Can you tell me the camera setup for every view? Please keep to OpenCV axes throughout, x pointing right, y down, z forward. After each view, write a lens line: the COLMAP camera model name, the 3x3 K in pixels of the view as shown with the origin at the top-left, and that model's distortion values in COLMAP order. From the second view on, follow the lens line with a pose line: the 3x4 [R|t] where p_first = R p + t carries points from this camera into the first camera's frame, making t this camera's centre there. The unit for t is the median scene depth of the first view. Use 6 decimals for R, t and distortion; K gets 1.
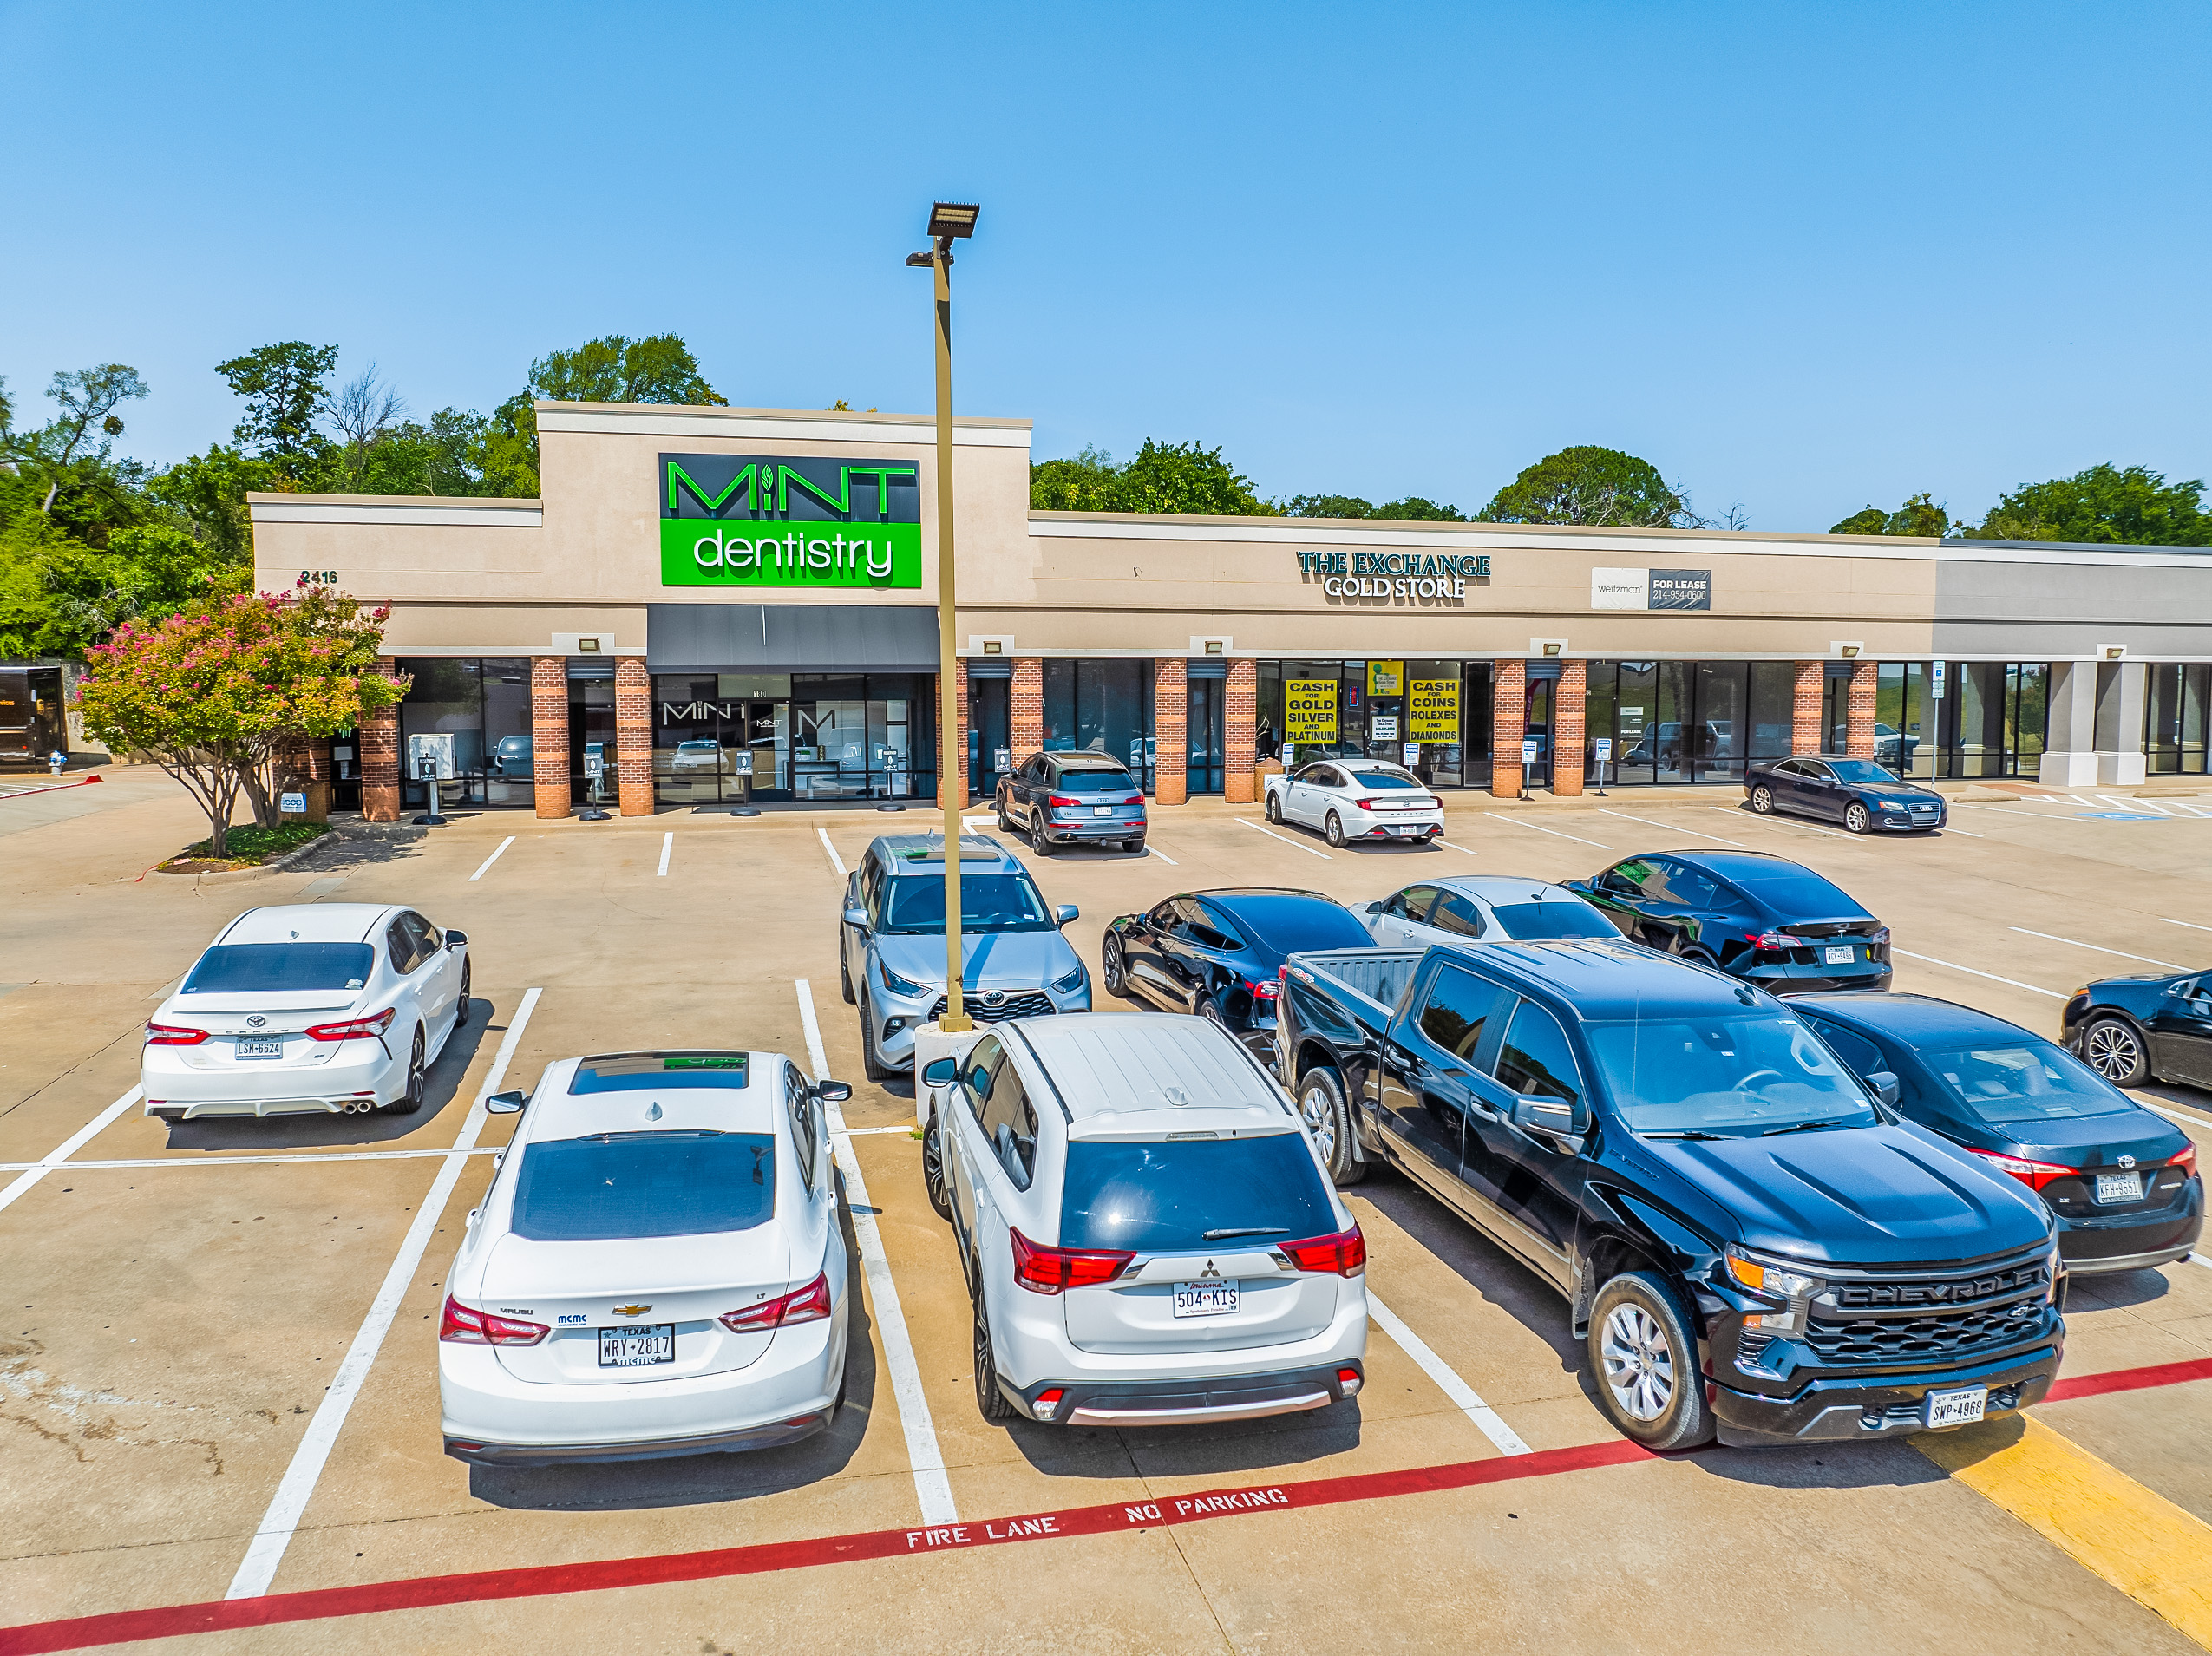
lens RADIAL K [[1556.3, 0, 1110.2], [0, 1556.3, 834.9], [0, 0, 1]] dist [-0.034863, 0.001884]
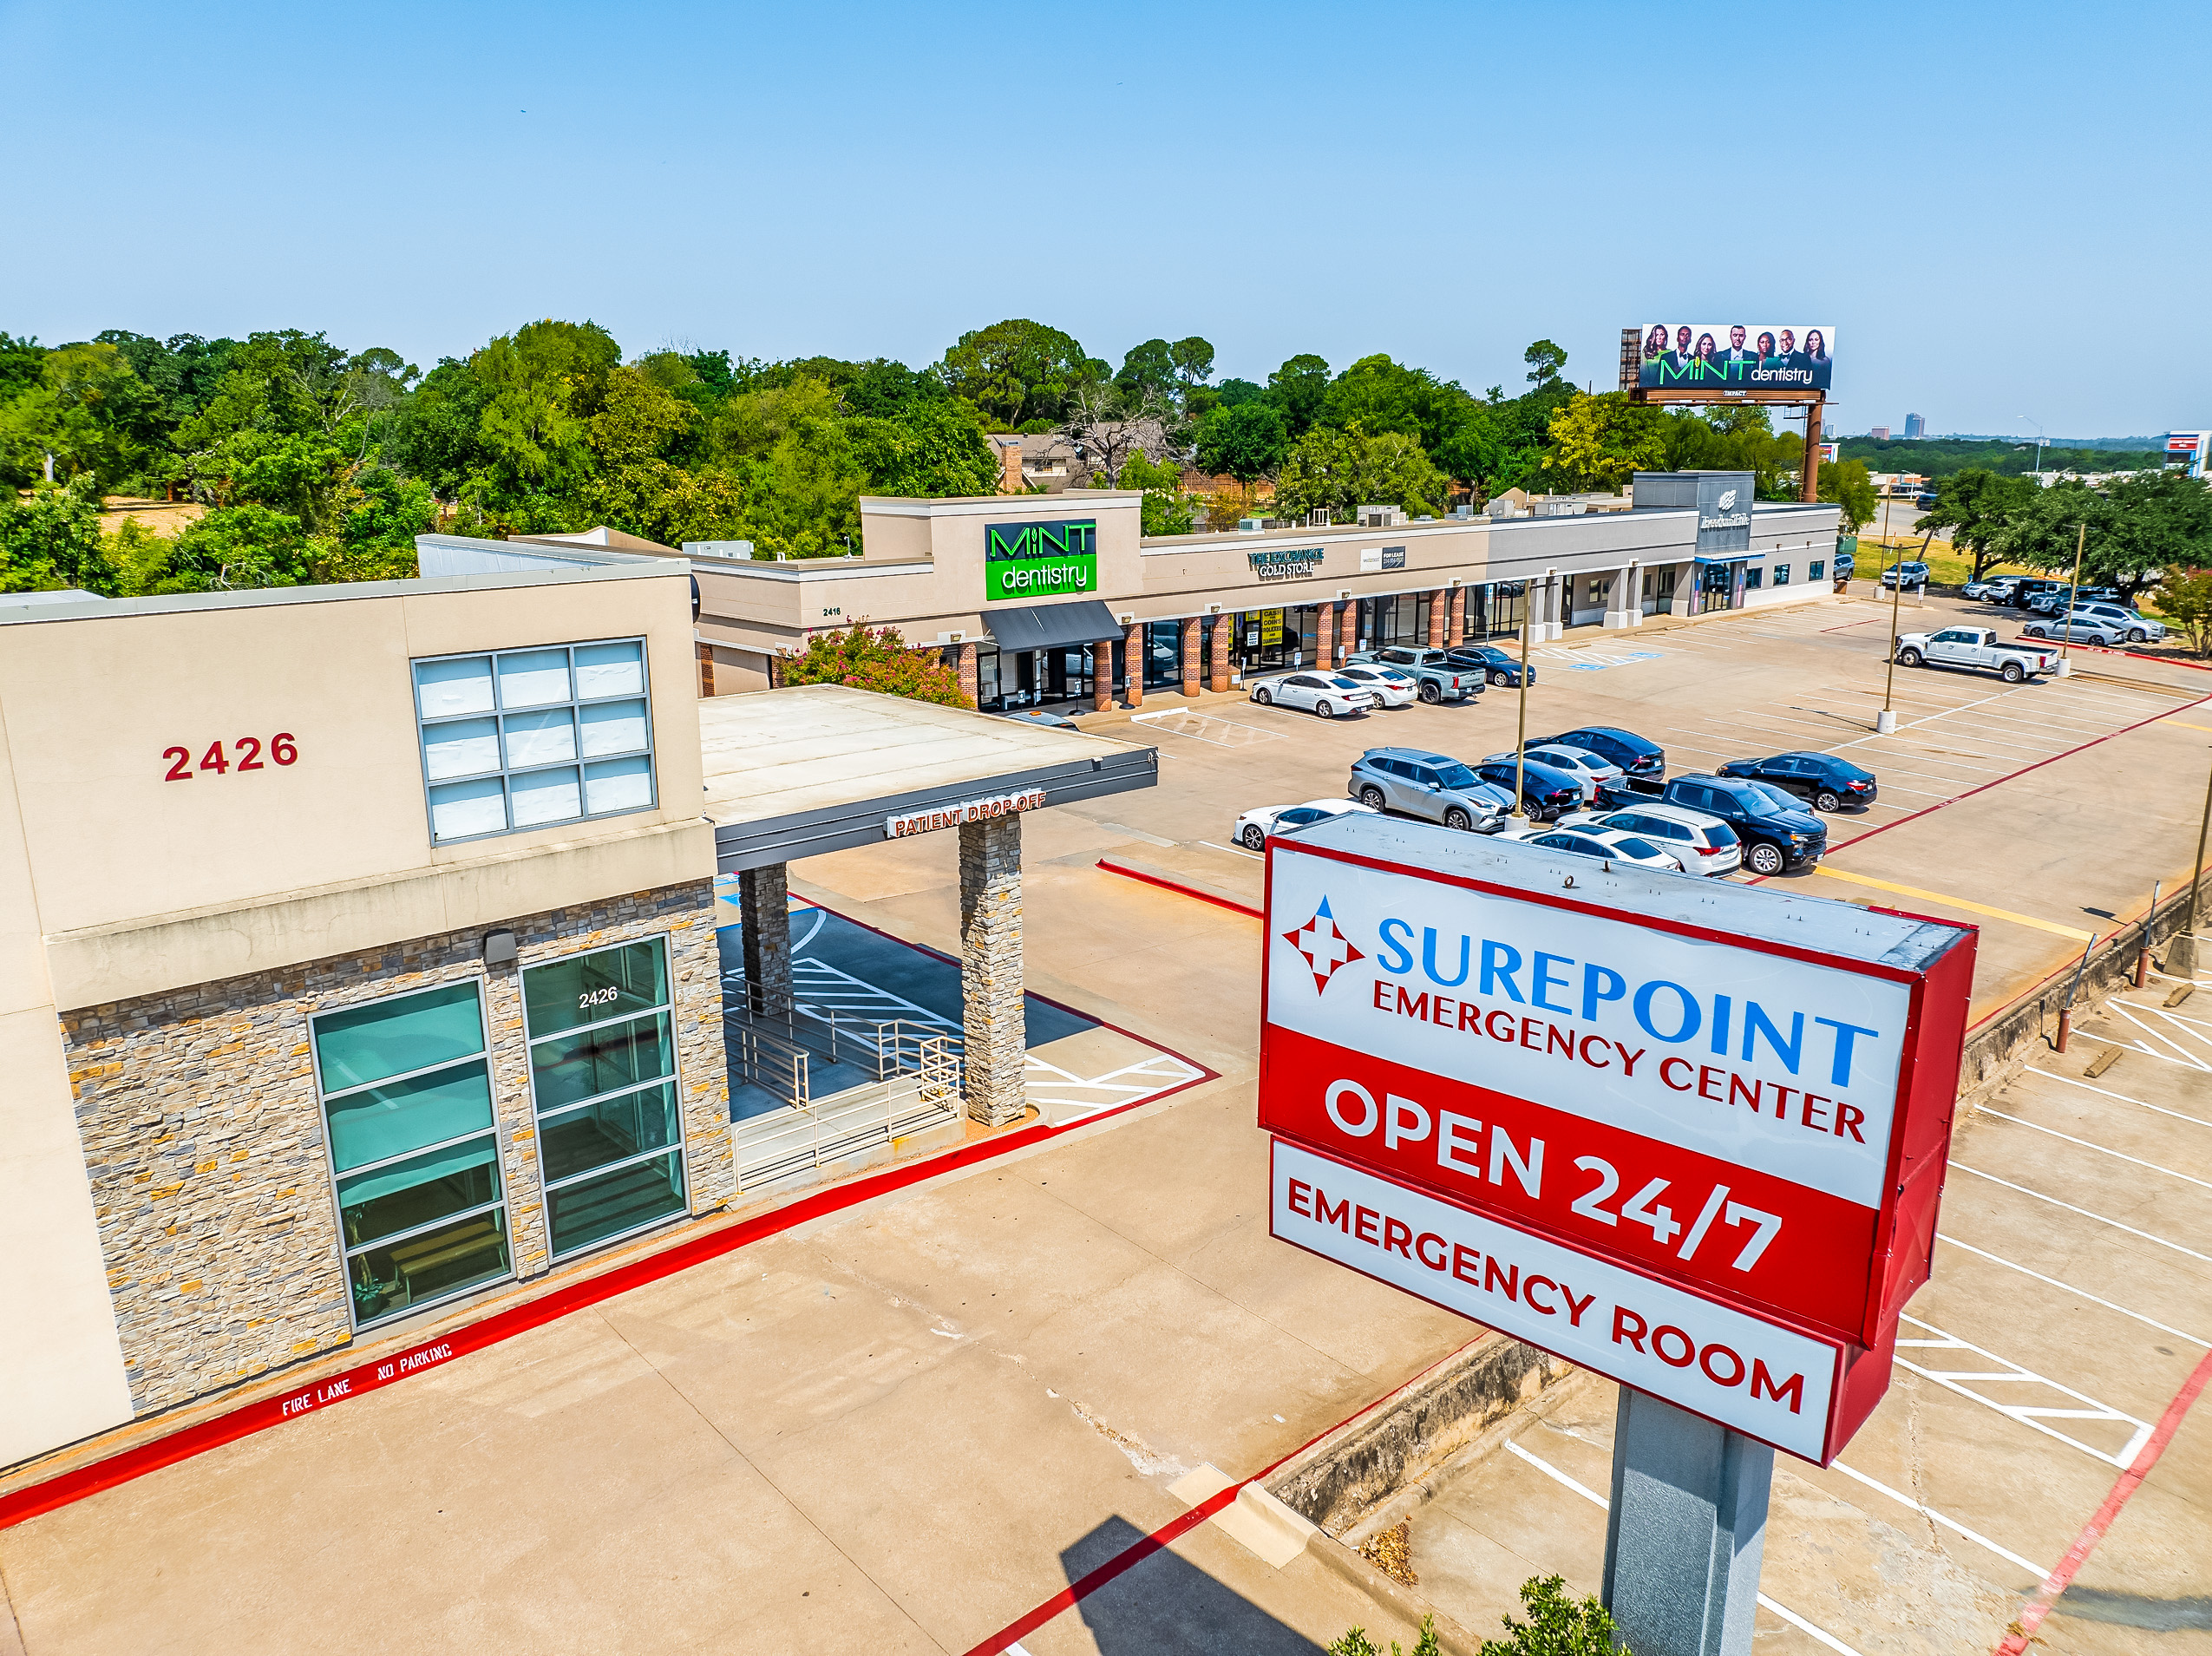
lens RADIAL K [[1538.6, 0, 1099.4], [0, 1538.6, 847.9], [0, 0, 1]] dist [-0.007552, -0.071235]
pose [[0.884100, -0.124597, 0.450381, -0.937259], [0.052900, 0.984288, 0.168457, -0.161929], [-0.464294, -0.125108, 0.876800, -0.584508]]
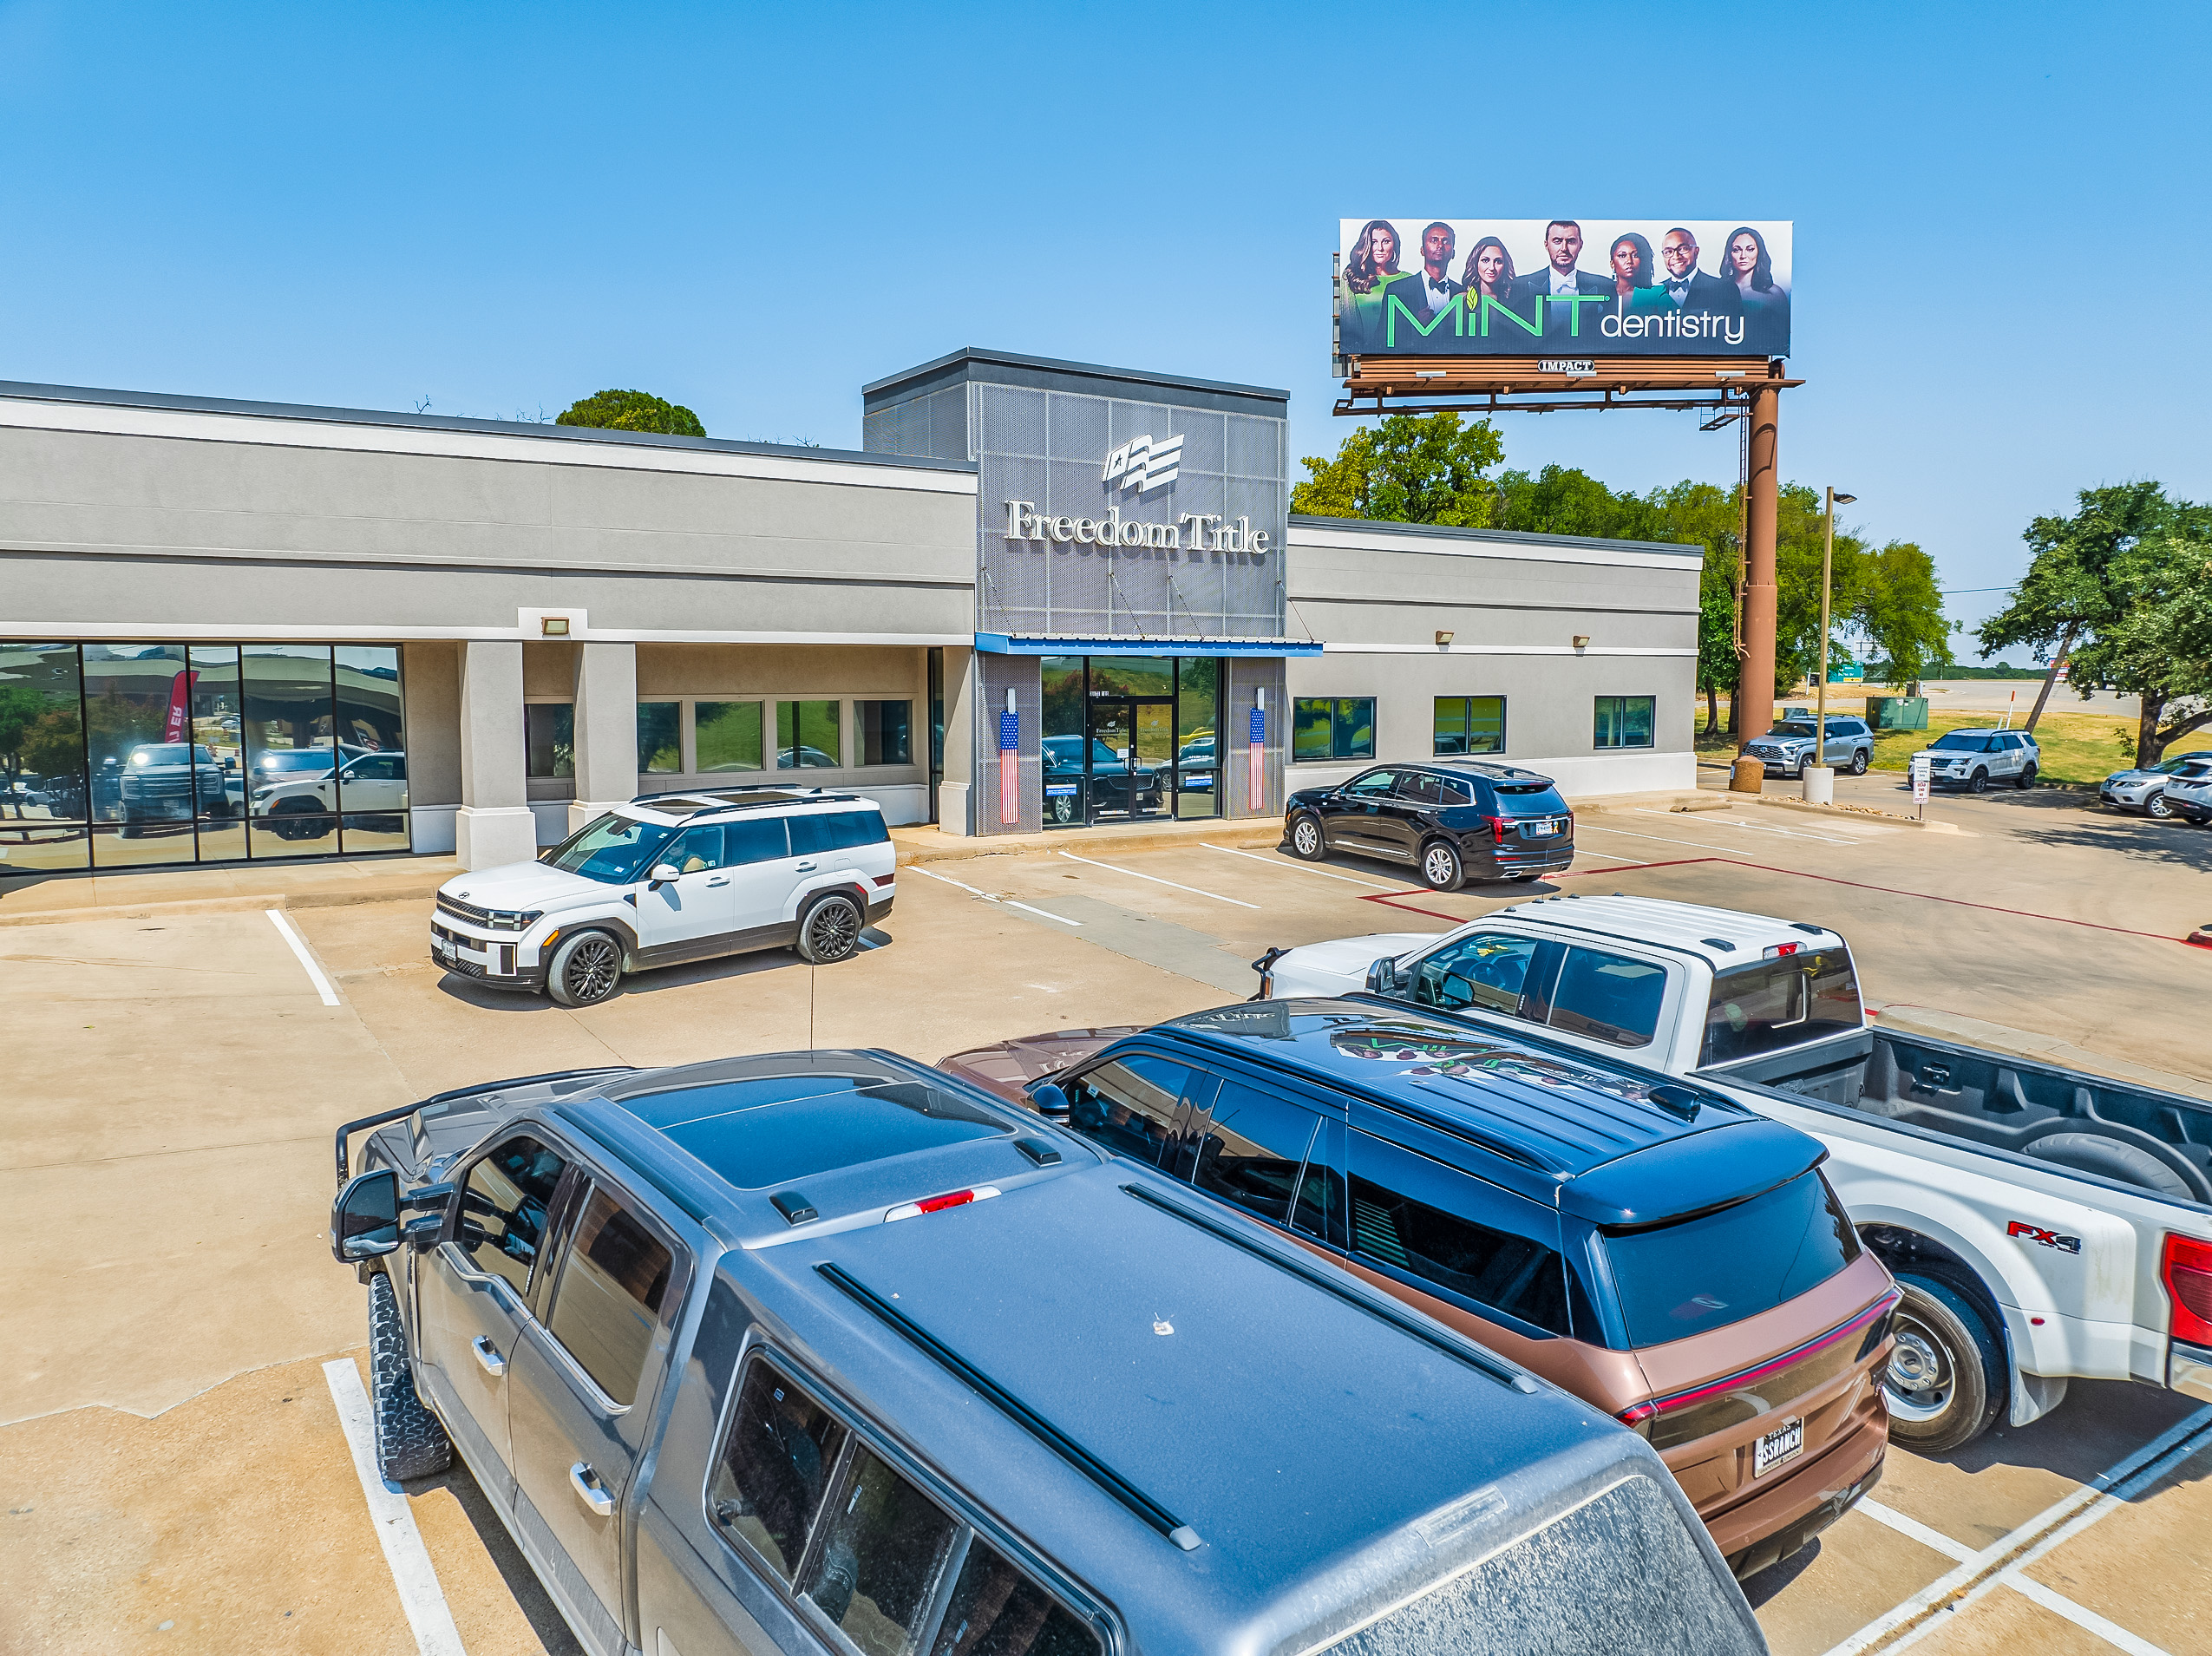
lens RADIAL K [[1575.6, 0, 1106.0], [0, 1575.6, 828.0], [0, 0, 1]] dist [-0.005050, -0.071905]
pose [[0.939774, -0.031455, 0.340345, 1.022667], [0.033075, 0.999452, 0.001042, -0.055782], [-0.340192, 0.010278, 0.940300, 0.558486]]
